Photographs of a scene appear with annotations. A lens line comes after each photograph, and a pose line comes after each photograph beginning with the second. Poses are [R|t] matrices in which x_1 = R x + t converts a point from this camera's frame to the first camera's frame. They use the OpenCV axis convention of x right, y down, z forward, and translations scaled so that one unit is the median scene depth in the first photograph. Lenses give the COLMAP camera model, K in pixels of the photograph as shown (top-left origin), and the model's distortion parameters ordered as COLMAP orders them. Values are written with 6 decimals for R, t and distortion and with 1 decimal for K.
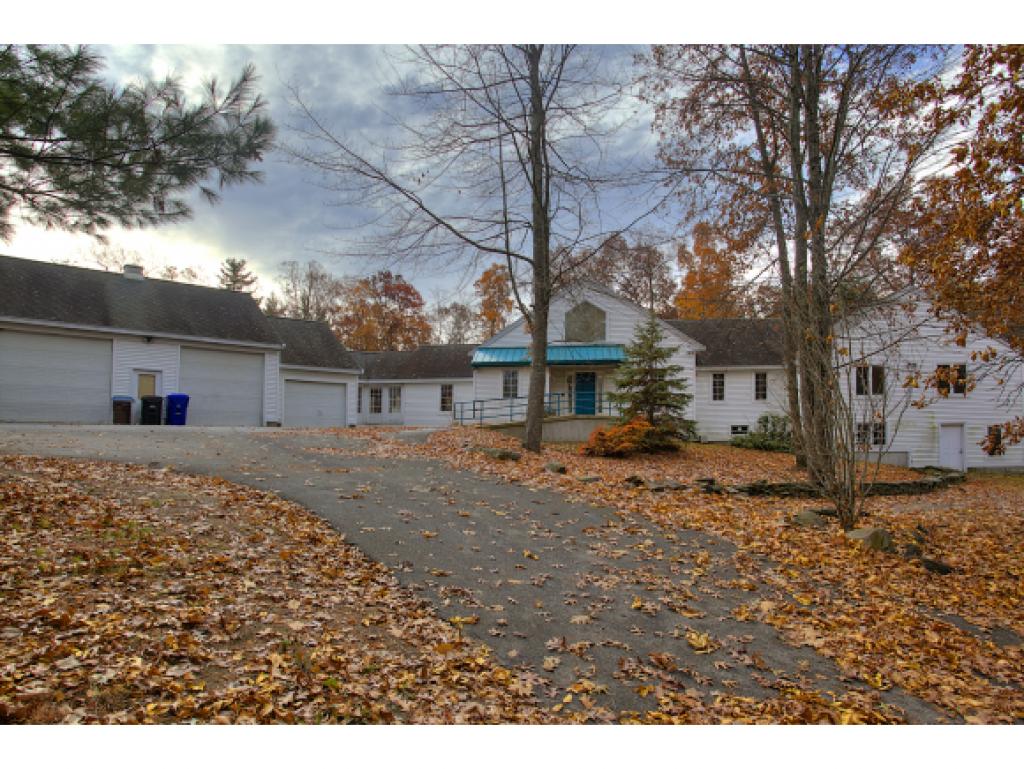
lens RADIAL K [[595.1, 0, 513.2], [0, 595.1, 385.3], [0, 0, 1]] dist [-0.000041, -0.000106]
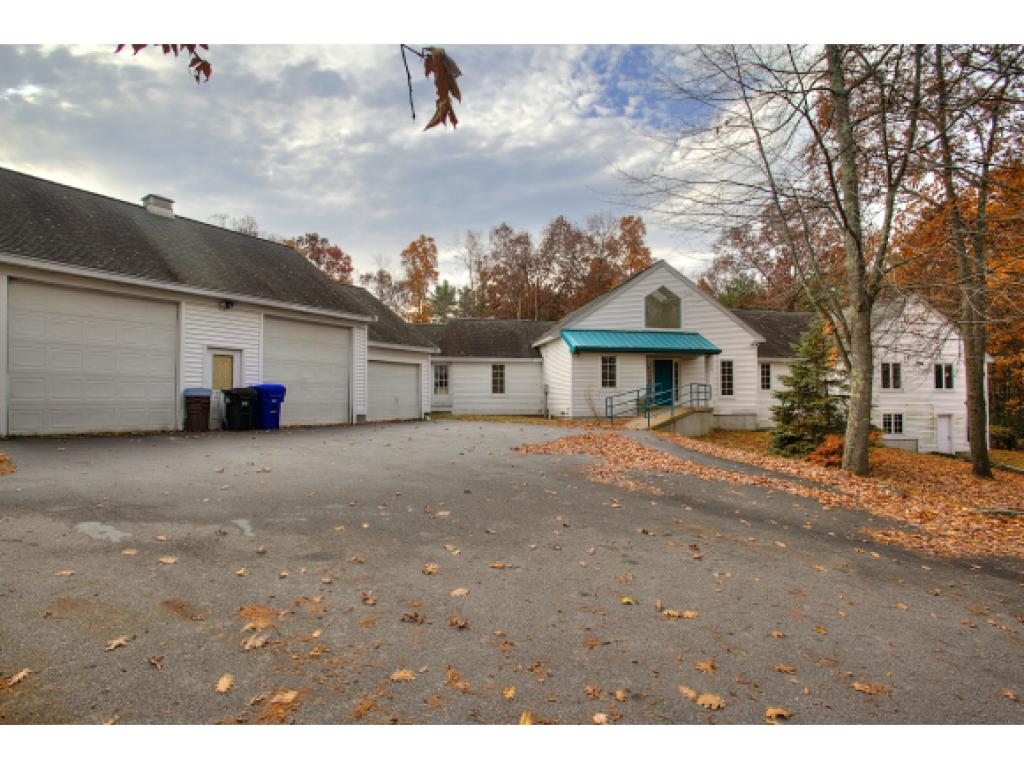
lens RADIAL K [[500.2, 0, 510.8], [0, 500.2, 385.8], [0, 0, 1]] dist [-0.030976, -0.000106]
pose [[0.963419, 0.018393, 0.267369, -0.387934], [-0.038994, 0.996646, 0.071944, -0.032020], [-0.265149, -0.079738, 0.960905, 0.307905]]
